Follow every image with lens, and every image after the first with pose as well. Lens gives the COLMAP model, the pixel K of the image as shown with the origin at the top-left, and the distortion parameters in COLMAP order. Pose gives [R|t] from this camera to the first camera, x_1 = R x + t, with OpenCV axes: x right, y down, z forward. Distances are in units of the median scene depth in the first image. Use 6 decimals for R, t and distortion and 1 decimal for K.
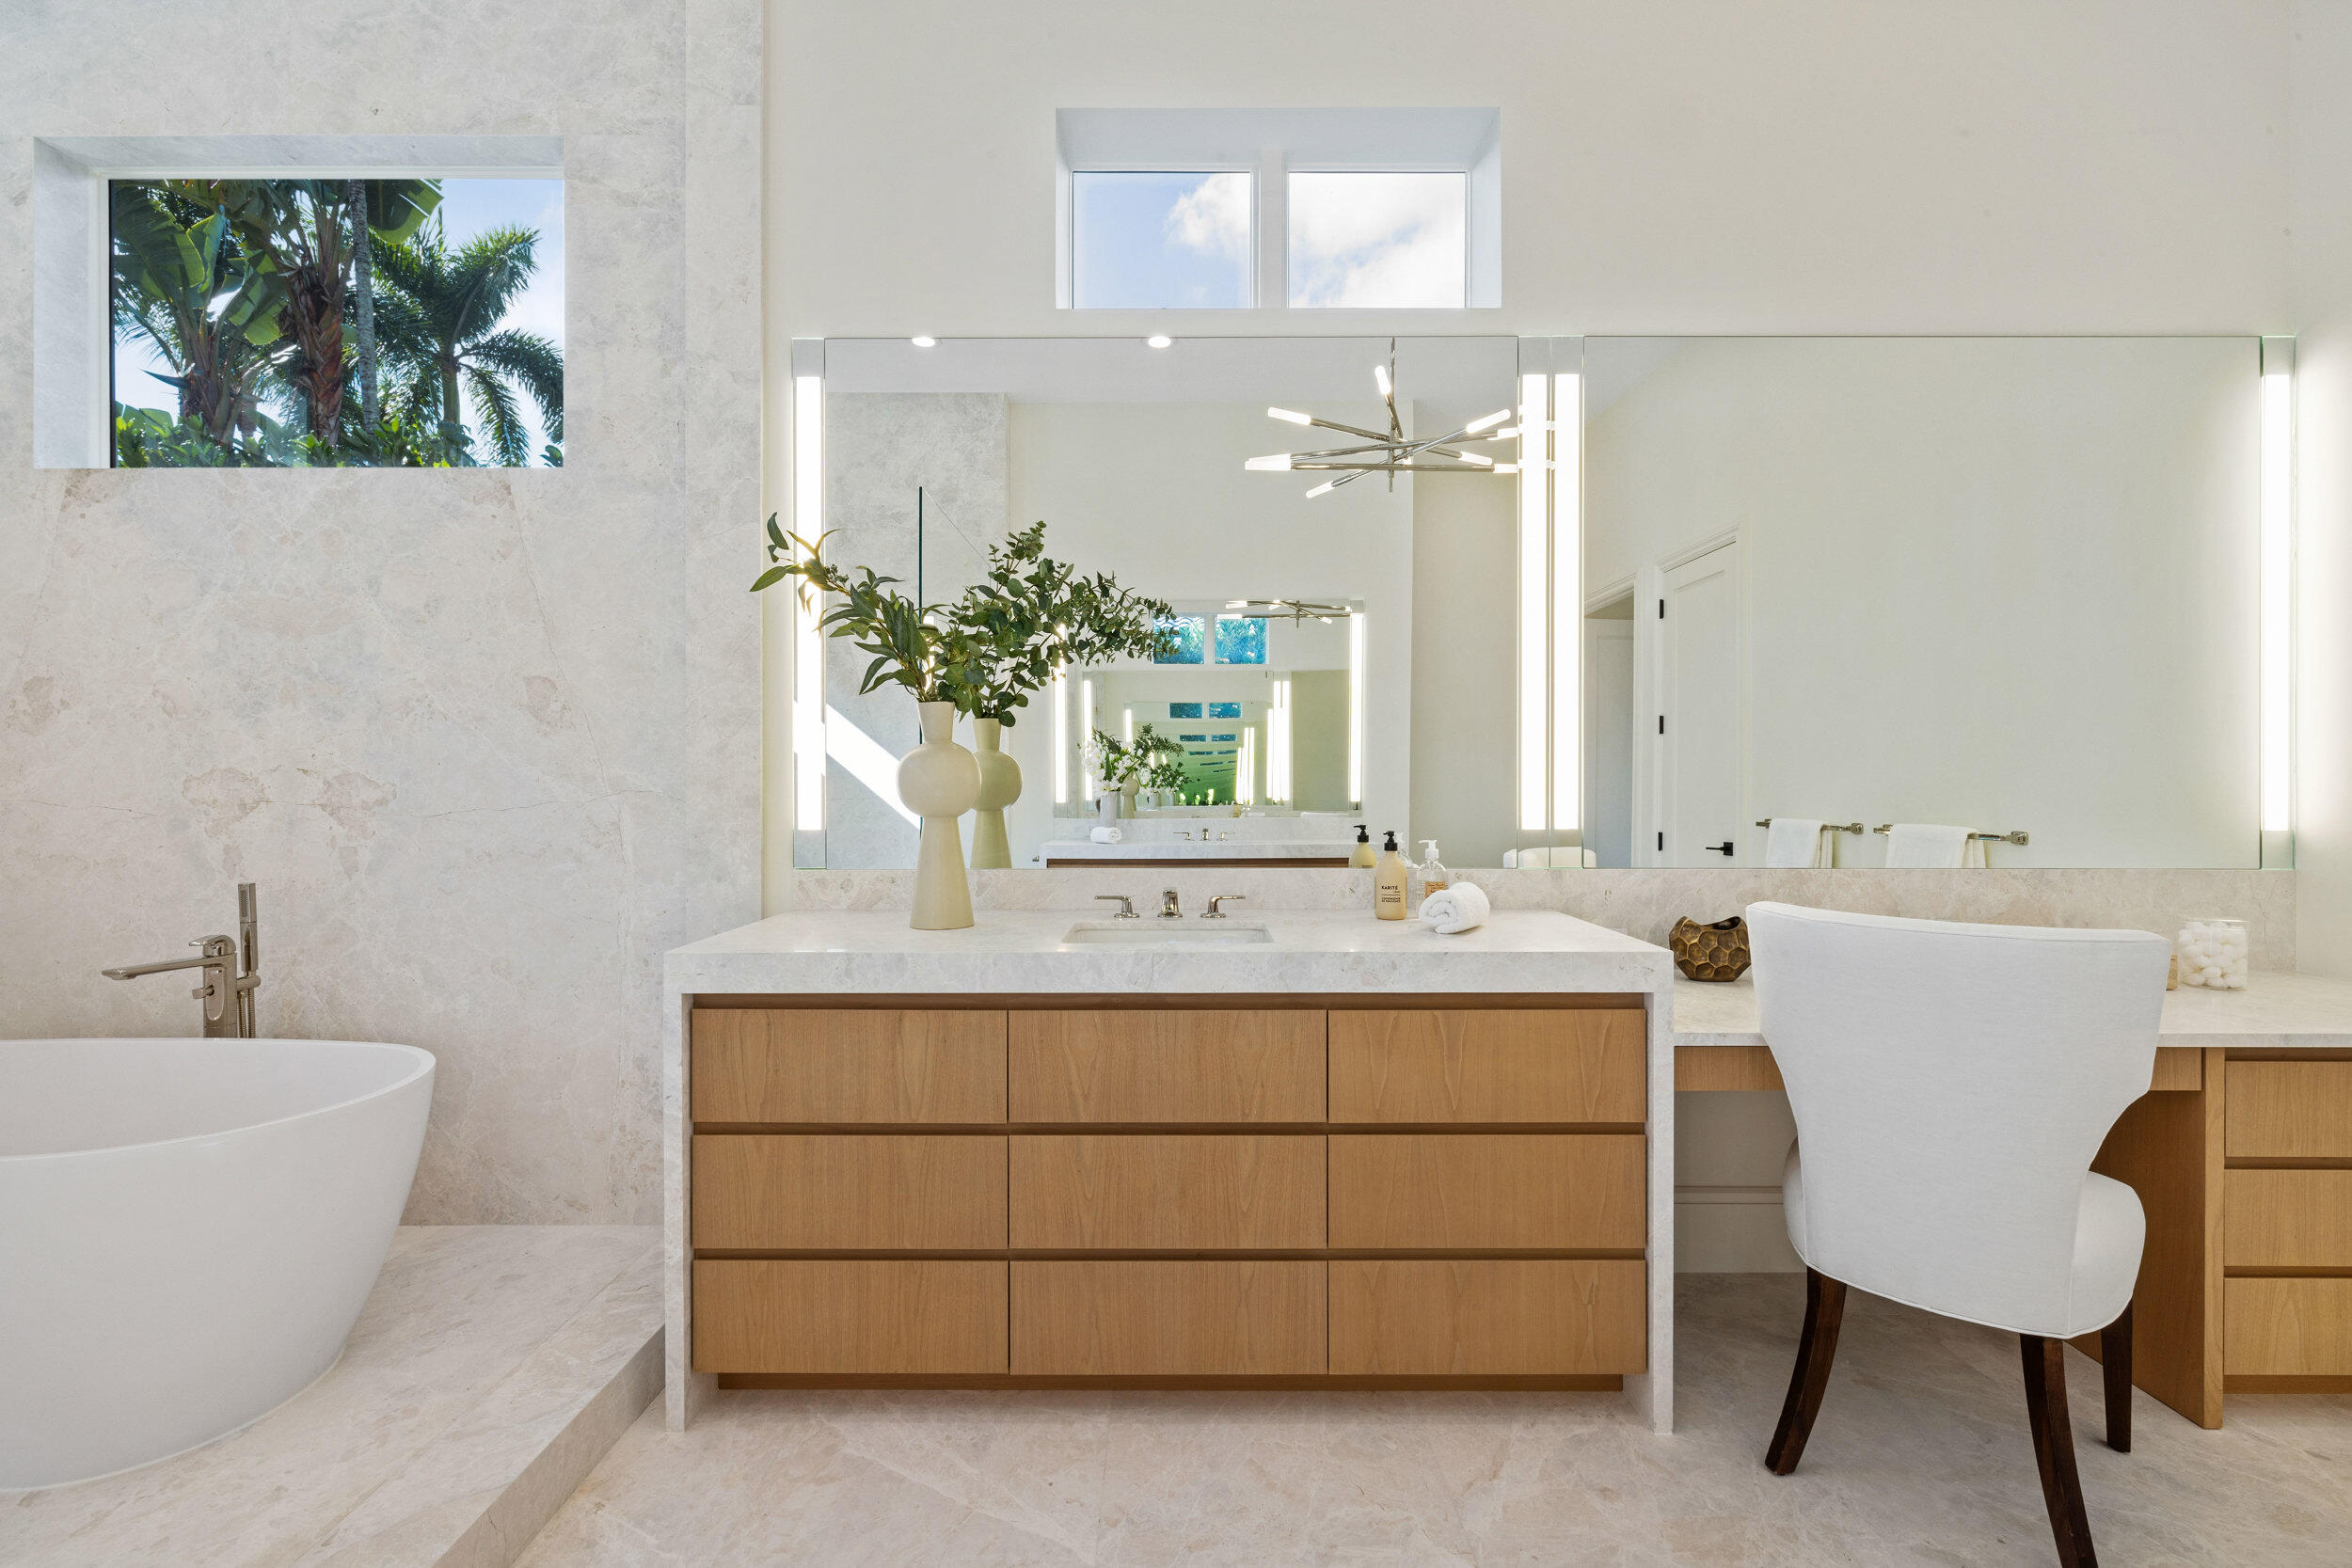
lens RADIAL K [[997.8, 0, 1175.3], [0, 997.8, 791.3], [0, 0, 1]] dist [-0.000608, -0.000422]
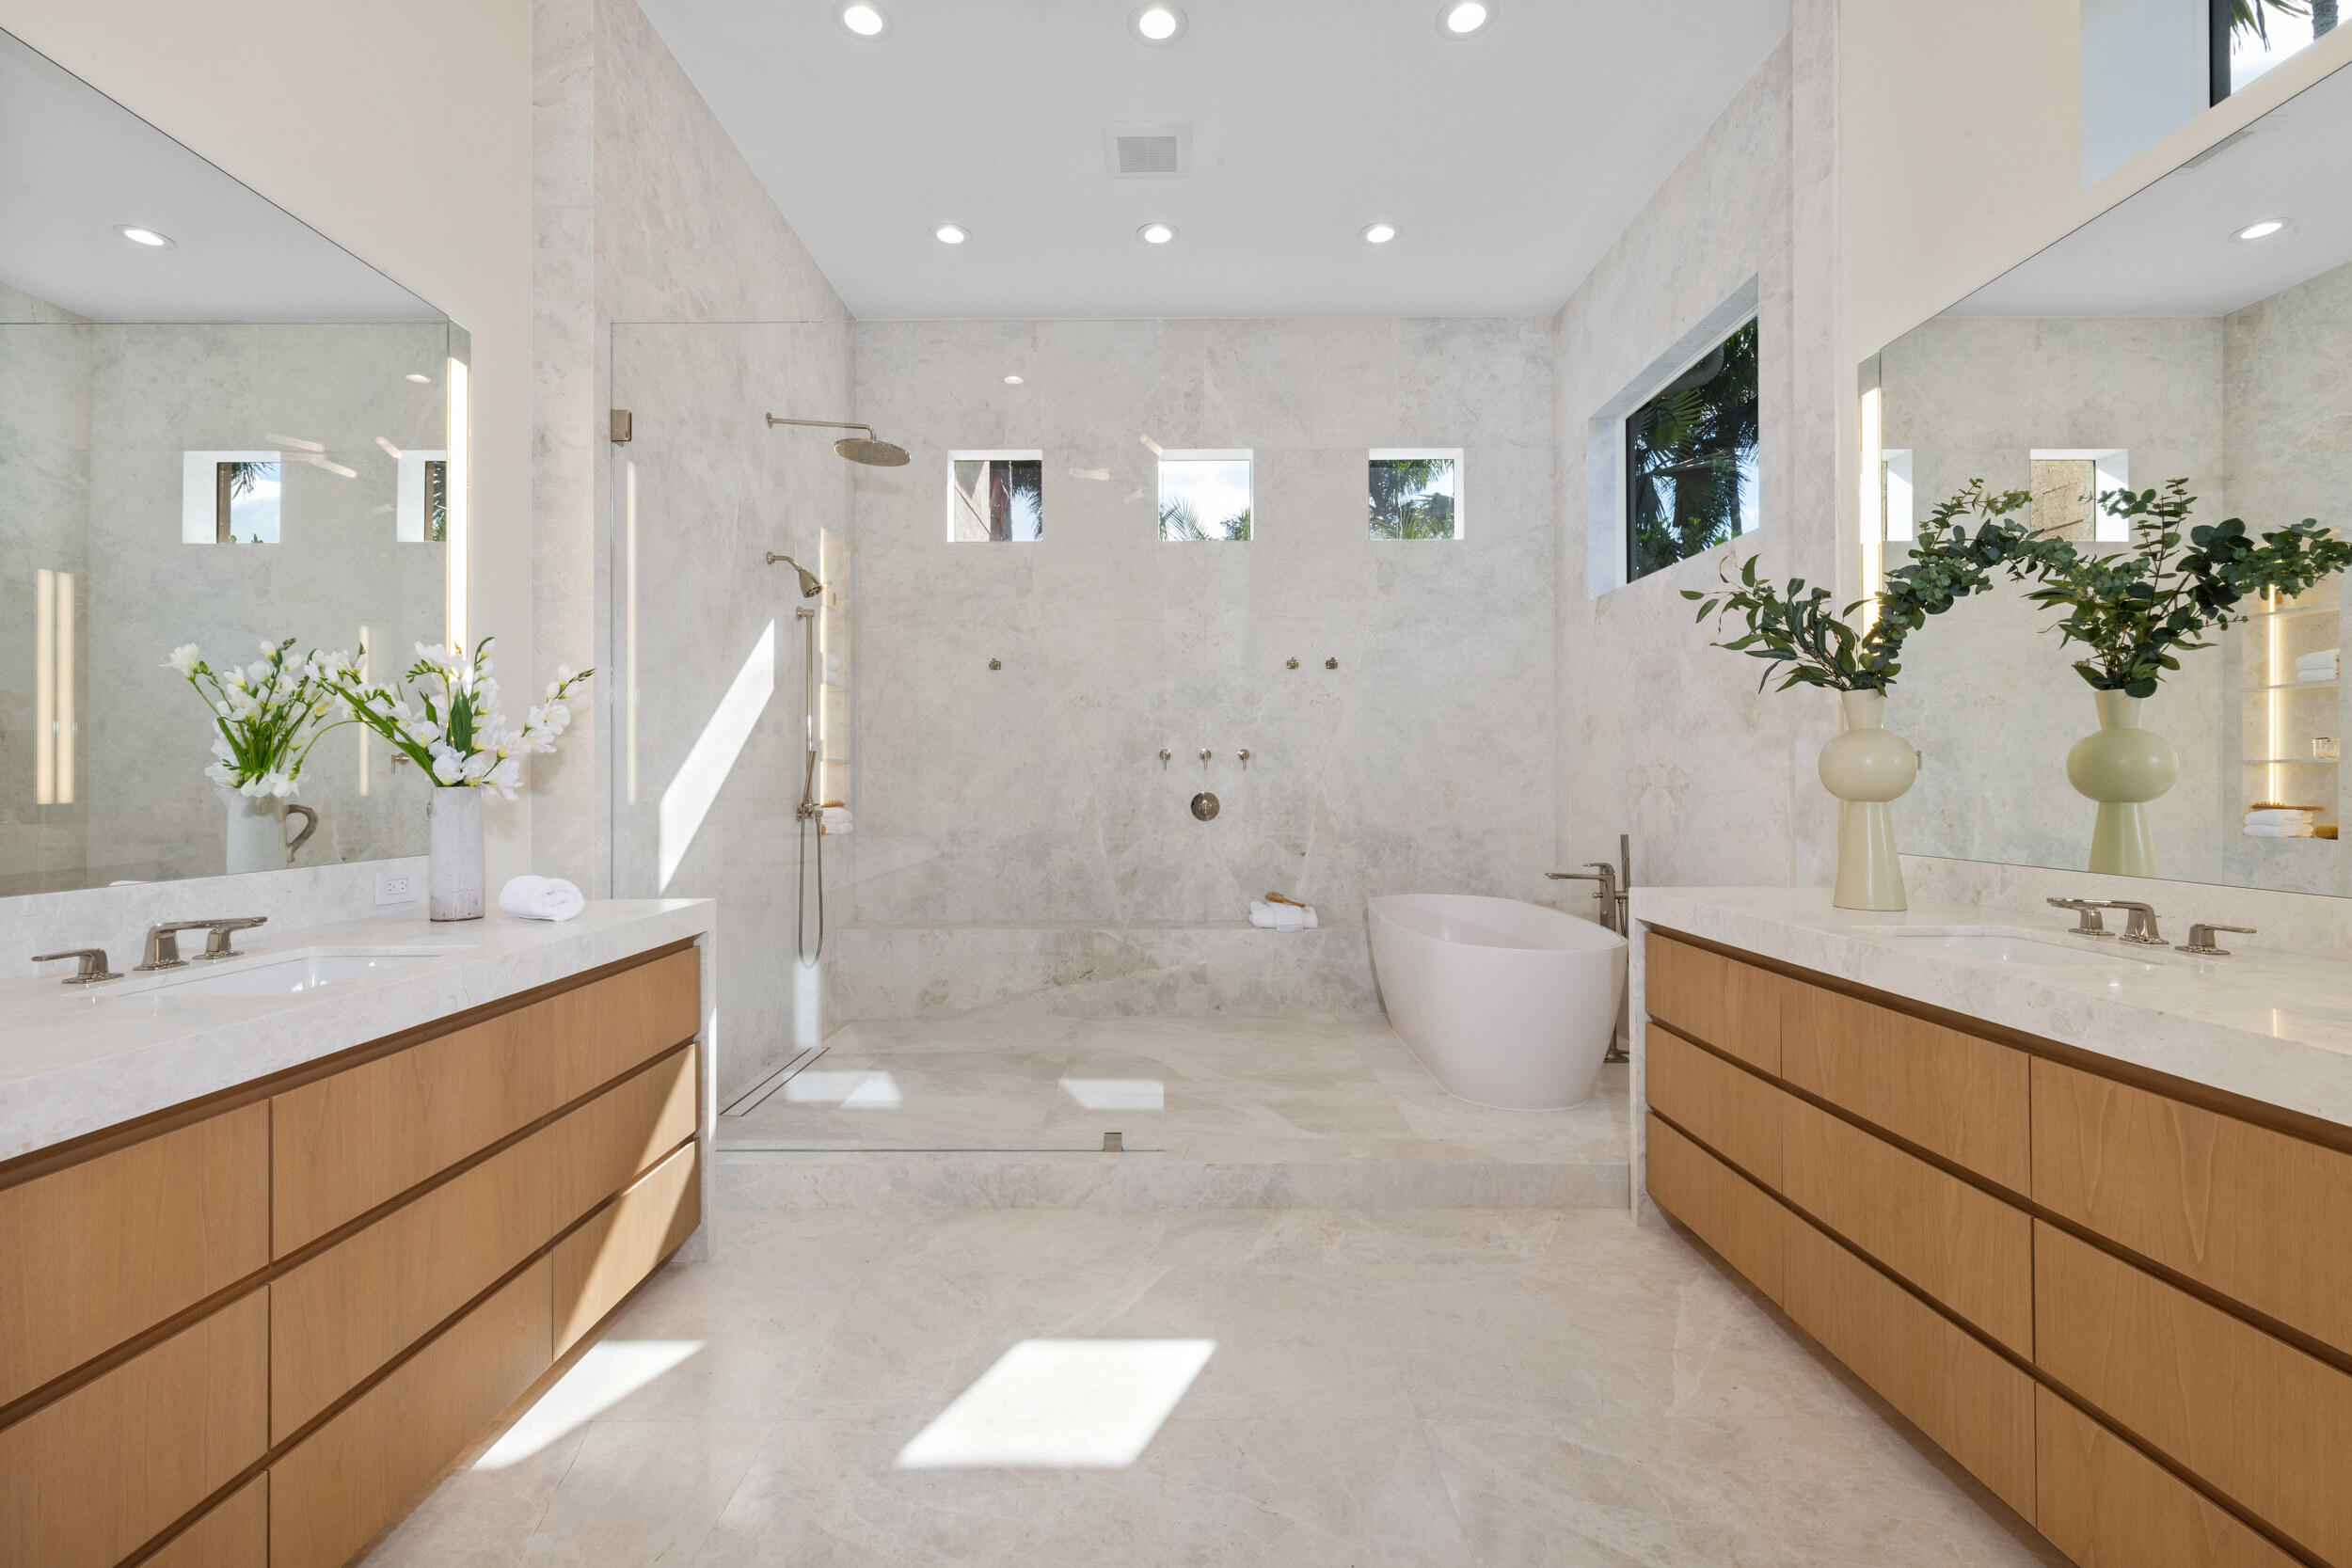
lens RADIAL K [[997.8, 0, 1174.3], [0, 997.8, 777.4], [0, 0, 1]] dist [-0.000608, -0.000422]
pose [[0.005588, -0.002466, -0.999981, 0.922247], [-0.005152, 0.999984, -0.002495, 0.008668], [0.999971, 0.005166, 0.005575, 0.326502]]
